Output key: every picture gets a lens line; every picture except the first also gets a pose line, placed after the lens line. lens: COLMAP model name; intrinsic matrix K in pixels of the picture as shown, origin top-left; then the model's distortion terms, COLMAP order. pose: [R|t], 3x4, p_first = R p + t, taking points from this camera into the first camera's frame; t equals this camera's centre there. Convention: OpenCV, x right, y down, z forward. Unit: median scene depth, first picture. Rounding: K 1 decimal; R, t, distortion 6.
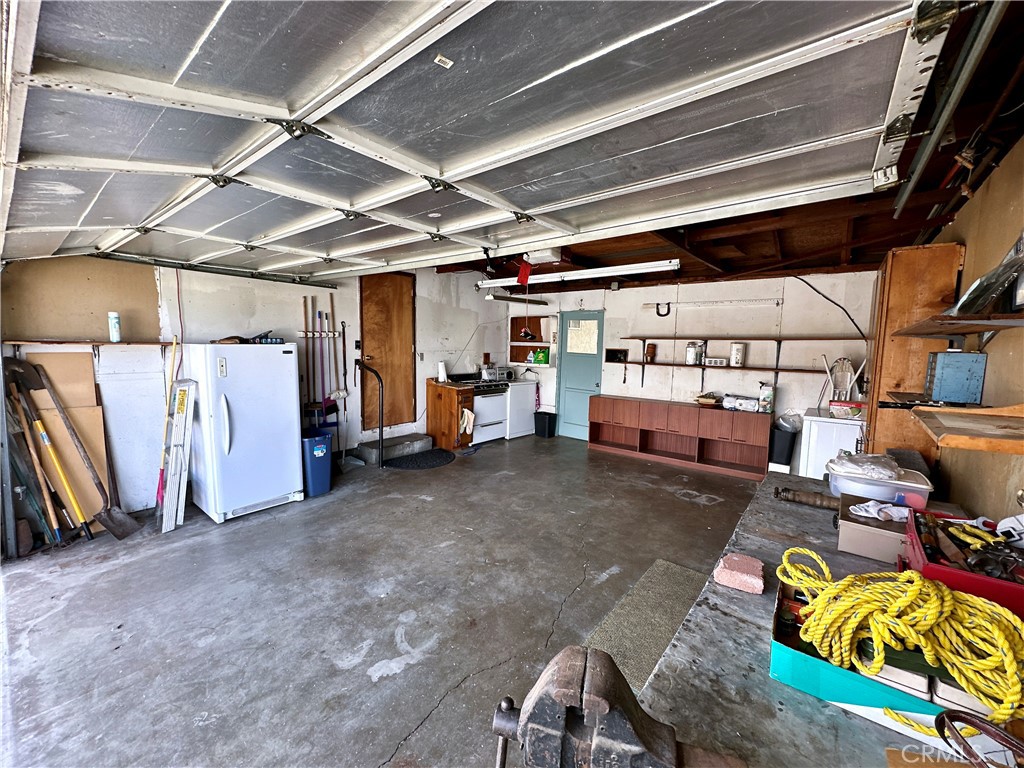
lens RADIAL K [[409.1, 0, 513.0], [0, 409.1, 384.7], [0, 0, 1]] dist [-0.004263, 0.000568]
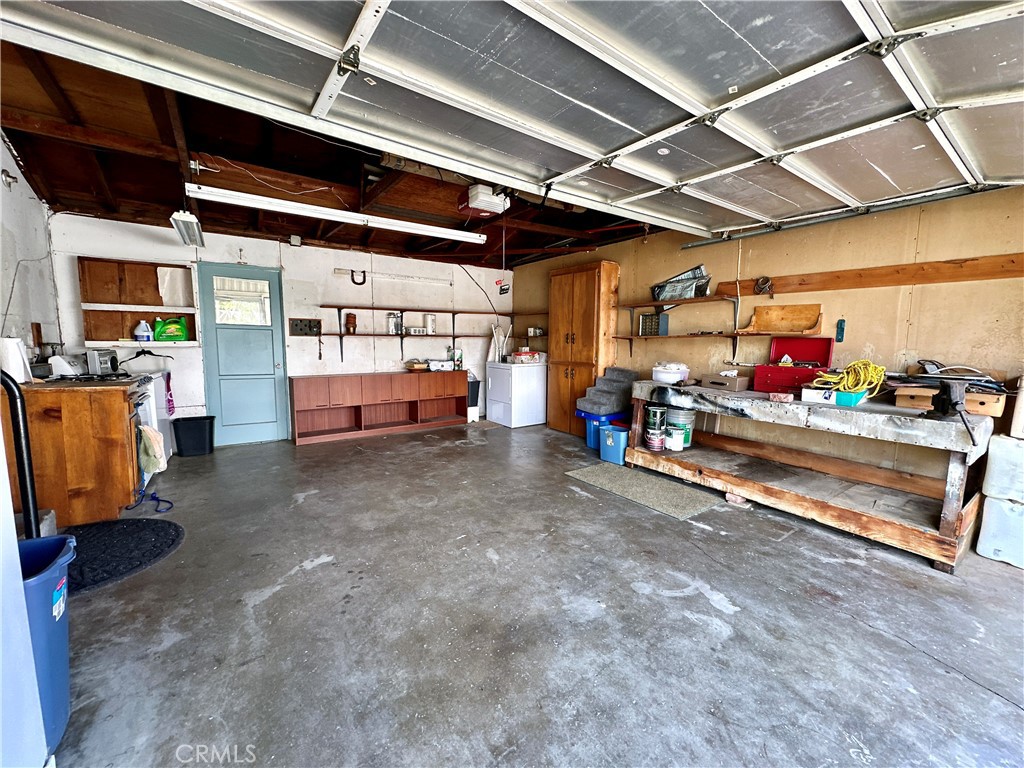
lens RADIAL K [[409.1, 0, 513.0], [0, 409.1, 384.7], [0, 0, 1]] dist [-0.004263, 0.000568]
pose [[0.272540, -0.124560, 0.954048, -0.495197], [0.095298, 0.990203, 0.102057, -0.000296], [-0.957413, 0.063104, 0.281740, 0.427377]]
